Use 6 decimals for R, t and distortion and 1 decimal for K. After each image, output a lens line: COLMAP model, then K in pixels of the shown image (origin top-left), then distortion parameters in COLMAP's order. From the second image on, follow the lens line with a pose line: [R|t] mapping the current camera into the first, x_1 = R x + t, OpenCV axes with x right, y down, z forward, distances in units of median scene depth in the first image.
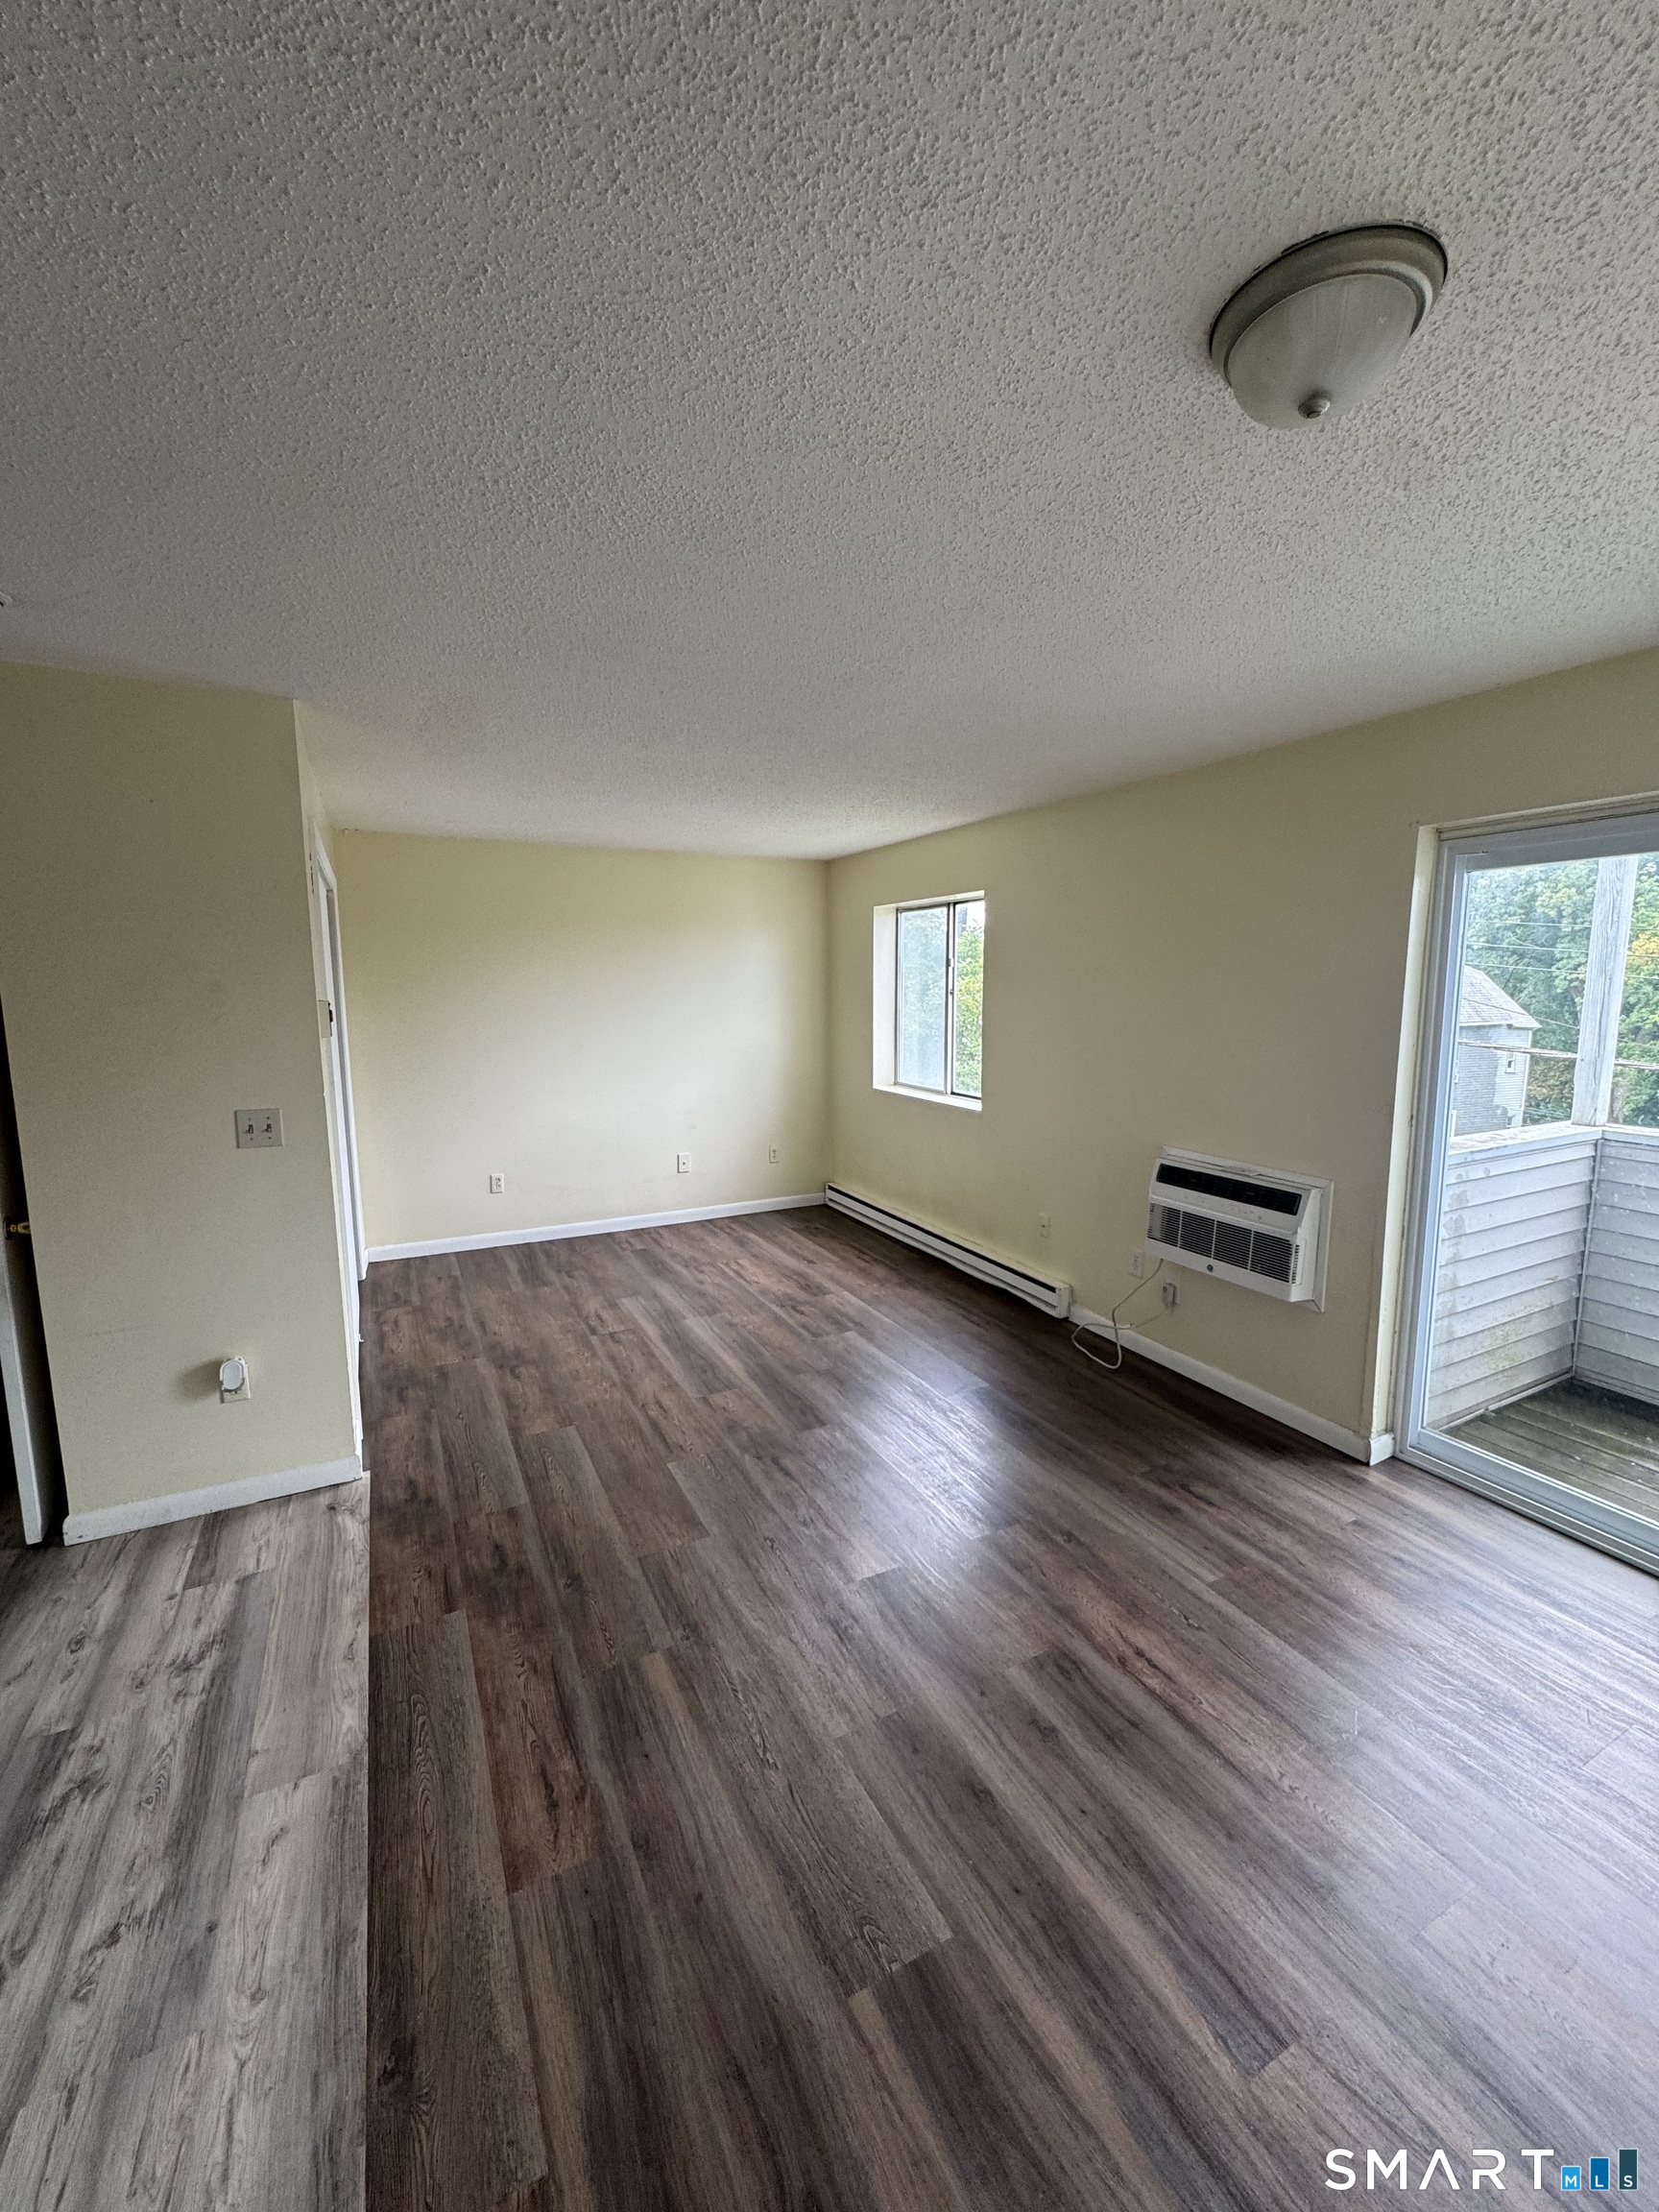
lens RADIAL K [[876.4, 0, 829.5], [0, 876.4, 1106.0], [0, 0, 1]] dist [0.000062, -0.000667]
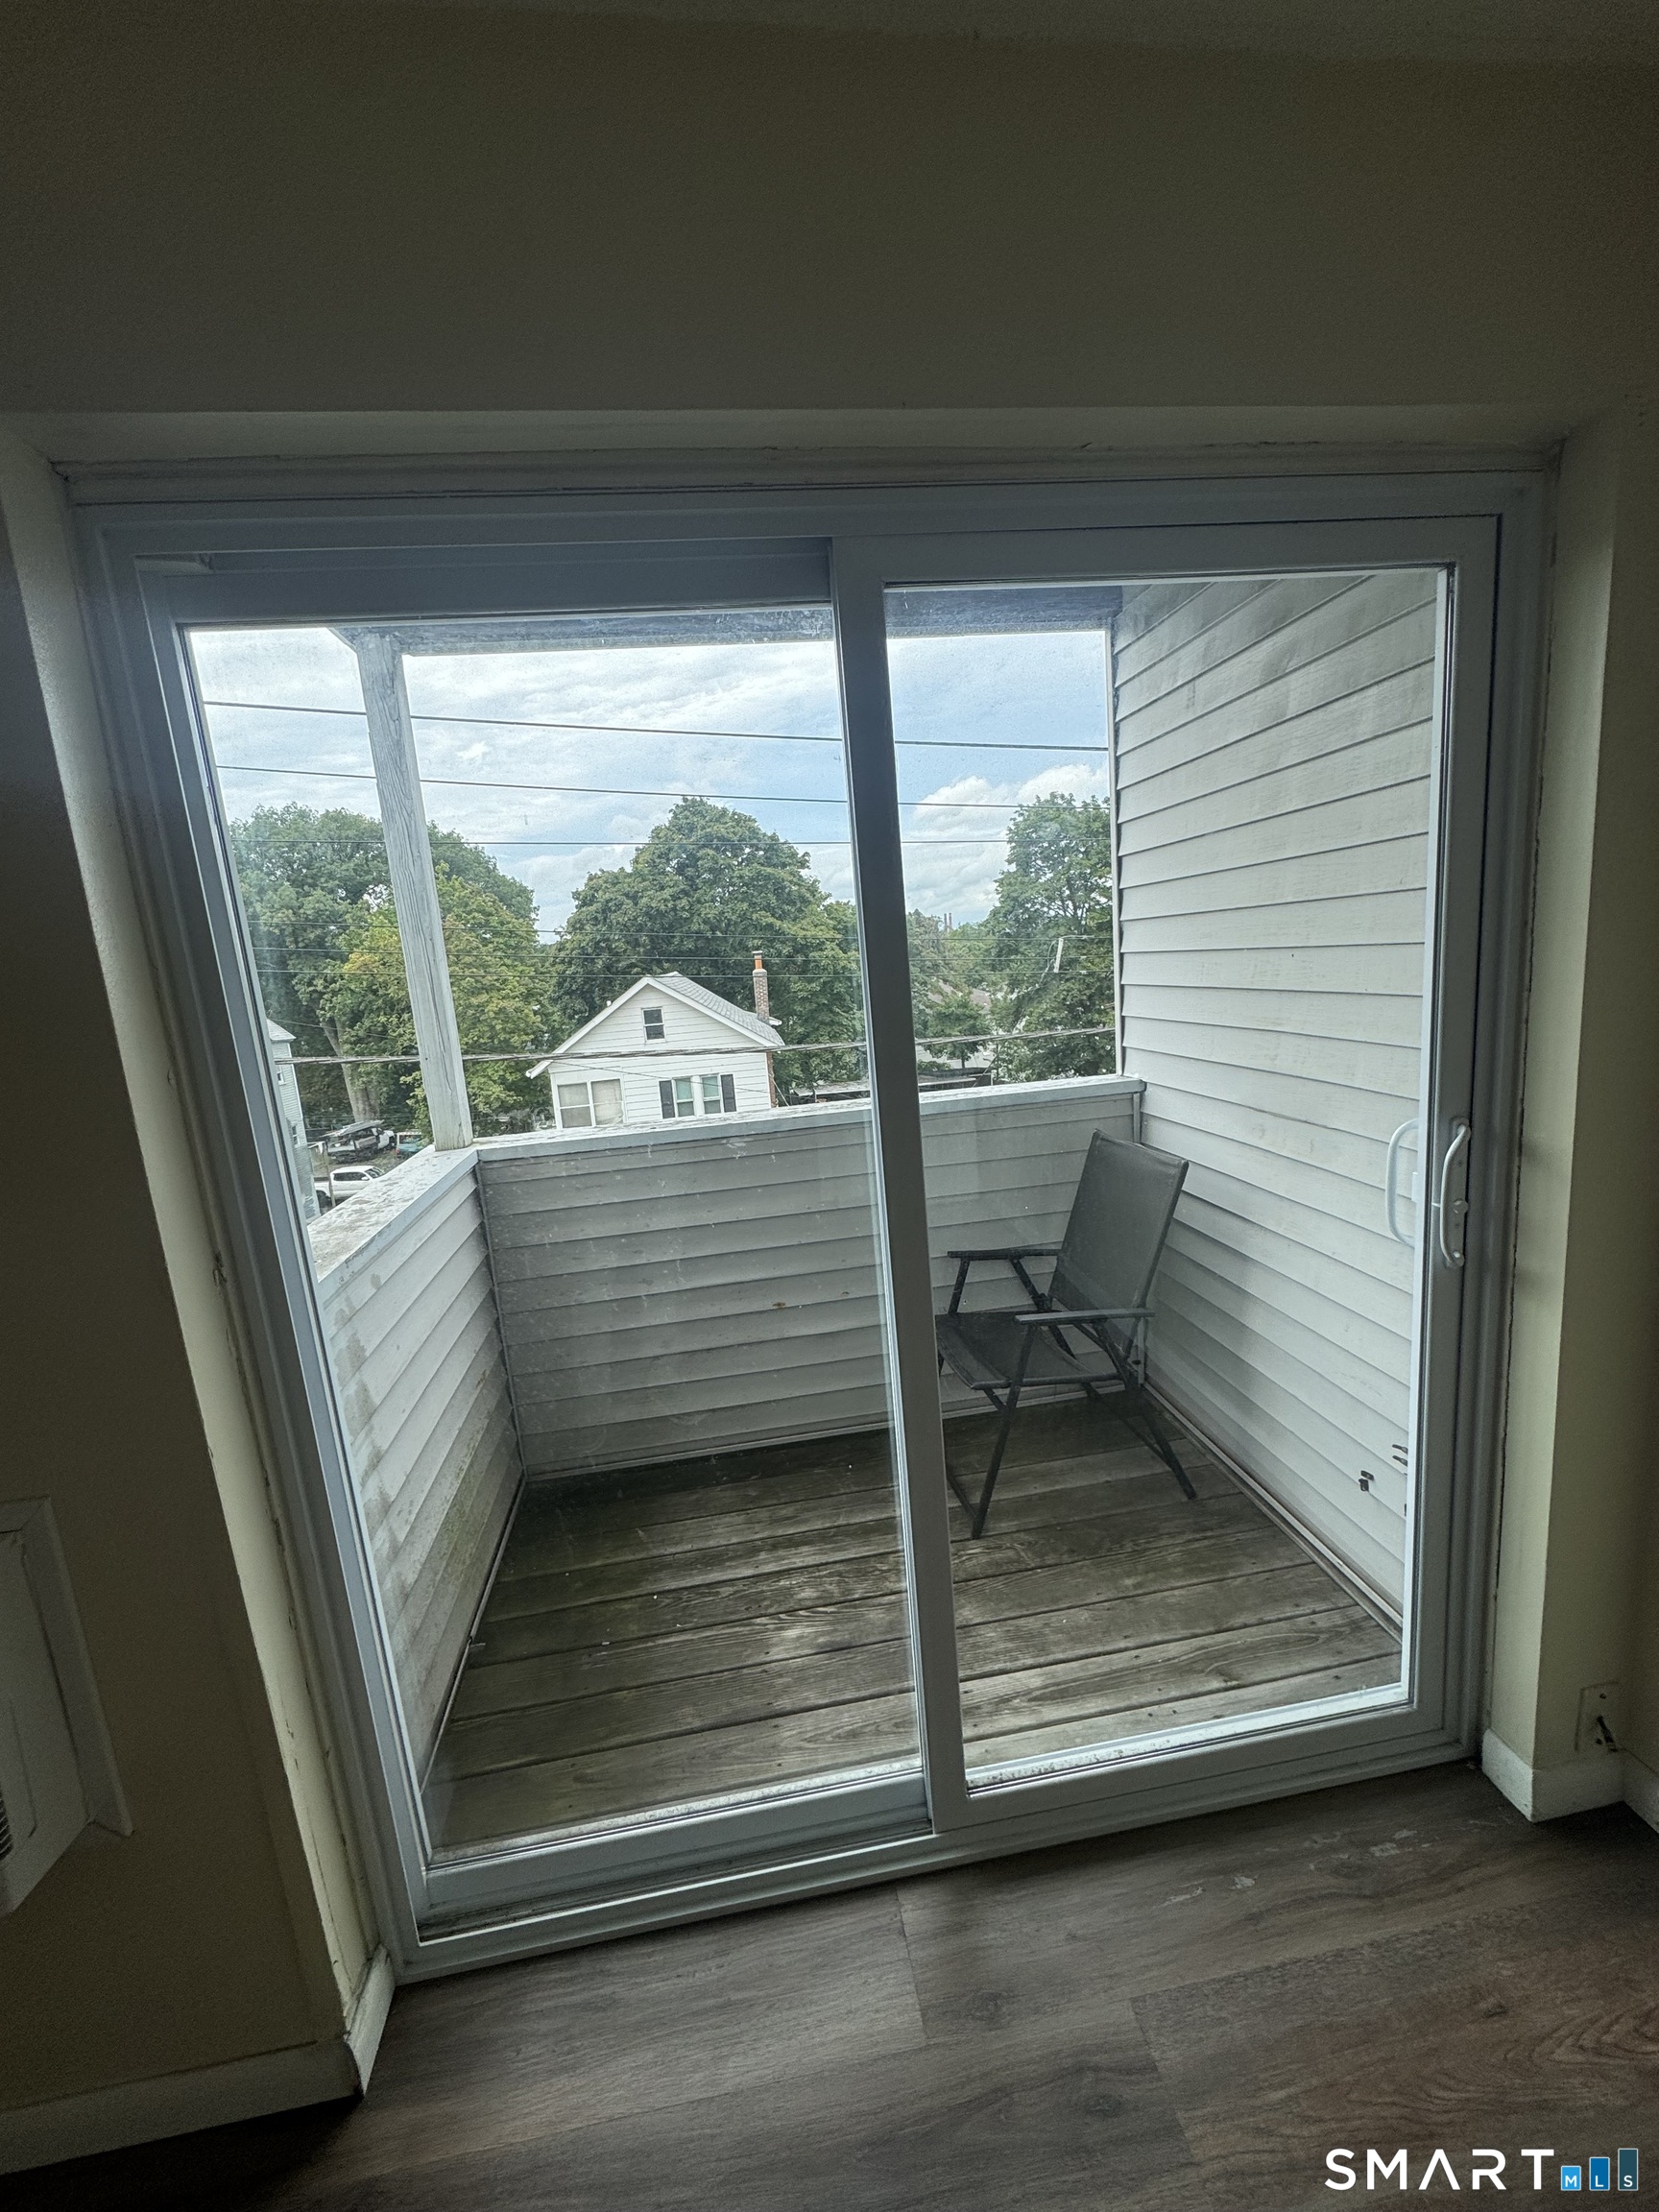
lens RADIAL K [[876.4, 0, 829.5], [0, 876.4, 1106.0], [0, 0, 1]] dist [0.000062, -0.000667]
pose [[0.329248, -0.181664, 0.926604, 0.317234], [0.205047, 0.971657, 0.117638, -0.035377], [-0.921711, 0.151265, 0.357166, 0.468355]]
